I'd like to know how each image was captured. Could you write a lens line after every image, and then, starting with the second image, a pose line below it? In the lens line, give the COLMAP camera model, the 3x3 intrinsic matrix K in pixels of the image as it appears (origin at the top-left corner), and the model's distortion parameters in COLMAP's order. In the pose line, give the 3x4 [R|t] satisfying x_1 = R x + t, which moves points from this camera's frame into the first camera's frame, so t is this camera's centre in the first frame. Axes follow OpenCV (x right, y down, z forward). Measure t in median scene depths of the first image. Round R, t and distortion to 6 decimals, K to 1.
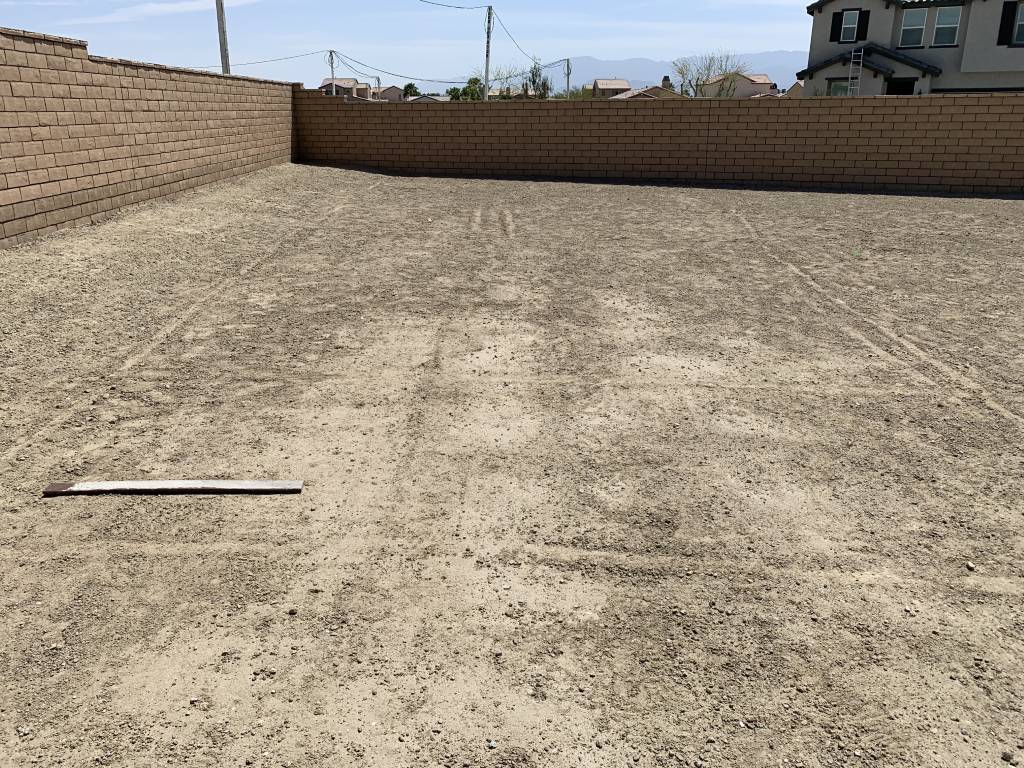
lens RADIAL K [[776.3, 0, 512.7], [0, 776.3, 381.2], [0, 0, 1]] dist [0.002841, -0.006329]
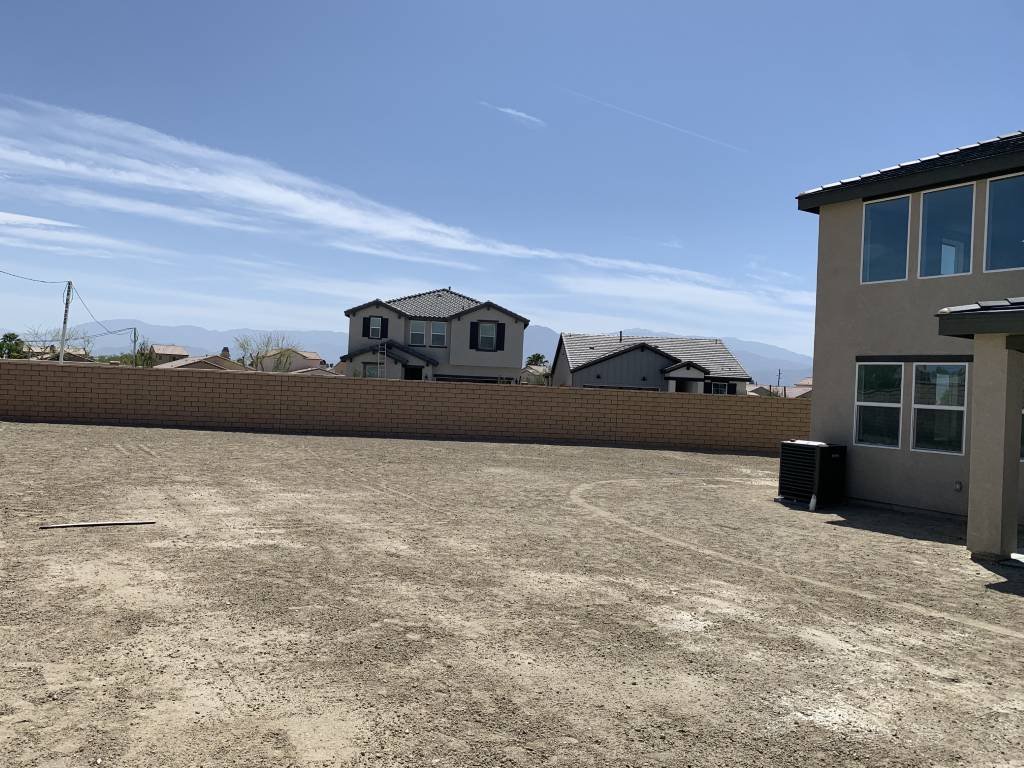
lens RADIAL K [[785.7, 0, 512.0], [0, 785.7, 384.0], [0, 0, 1]] dist [0.009126, -0.002165]
pose [[0.855157, 0.048078, 0.516134, -0.072654], [0.121697, 0.949241, -0.290055, 0.070186], [-0.503881, 0.310855, 0.805899, -0.212080]]
